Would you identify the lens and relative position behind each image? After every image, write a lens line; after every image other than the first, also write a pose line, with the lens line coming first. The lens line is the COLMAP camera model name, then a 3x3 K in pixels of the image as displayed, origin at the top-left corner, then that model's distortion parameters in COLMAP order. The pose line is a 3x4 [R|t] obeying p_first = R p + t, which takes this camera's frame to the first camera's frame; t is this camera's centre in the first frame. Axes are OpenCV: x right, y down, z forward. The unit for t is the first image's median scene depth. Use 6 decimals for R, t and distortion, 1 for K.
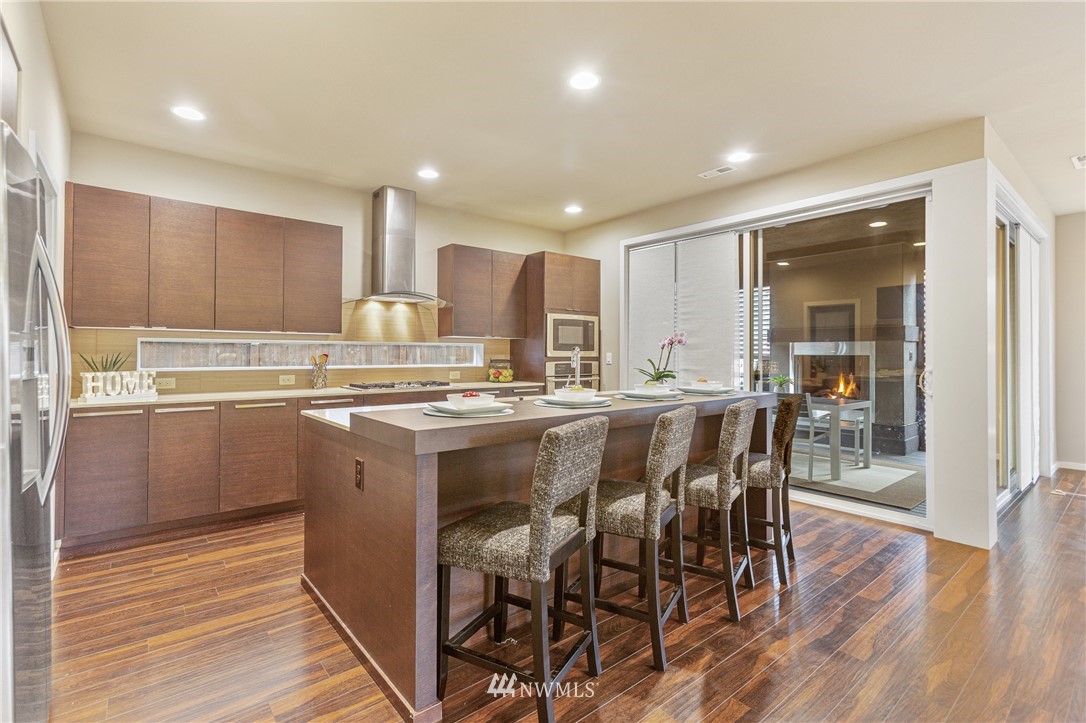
lens RADIAL K [[501.0, 0, 539.5], [0, 501.0, 353.1], [0, 0, 1]] dist [-0.006923, 0.003508]
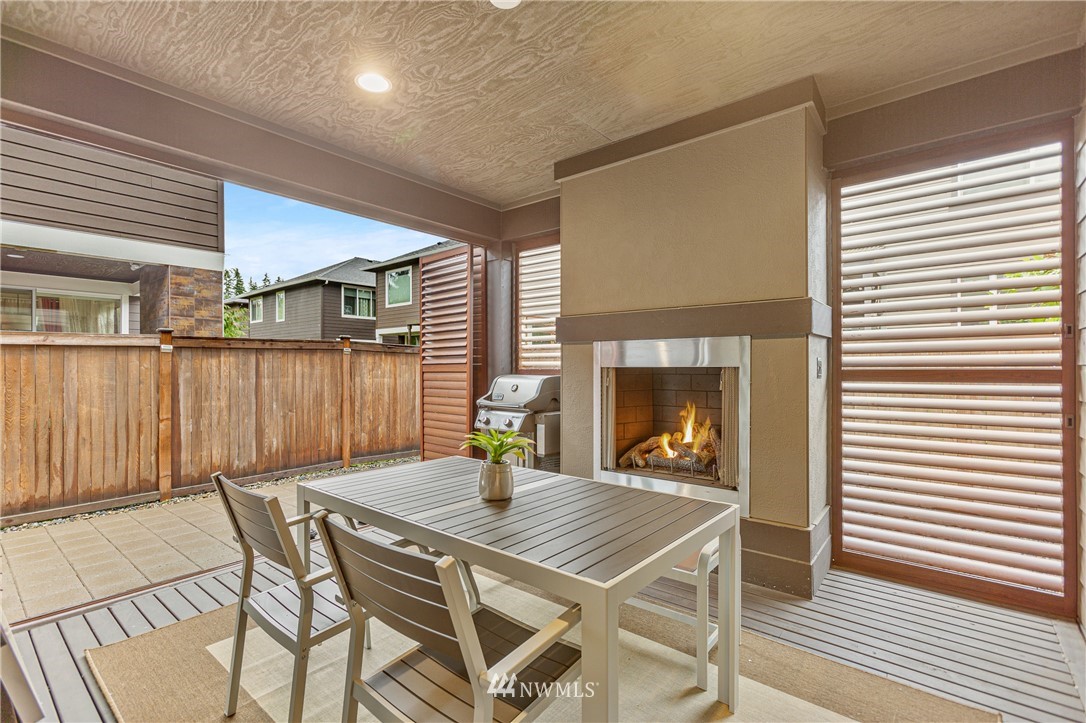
lens RADIAL K [[501.0, 0, 543.2], [0, 501.0, 365.5], [0, 0, 1]] dist [-0.006923, 0.003508]
pose [[0.980556, -0.006599, 0.196127, 0.367887], [0.006820, 0.999977, -0.000450, 0.001533], [-0.196120, 0.001779, 0.980578, 0.543174]]
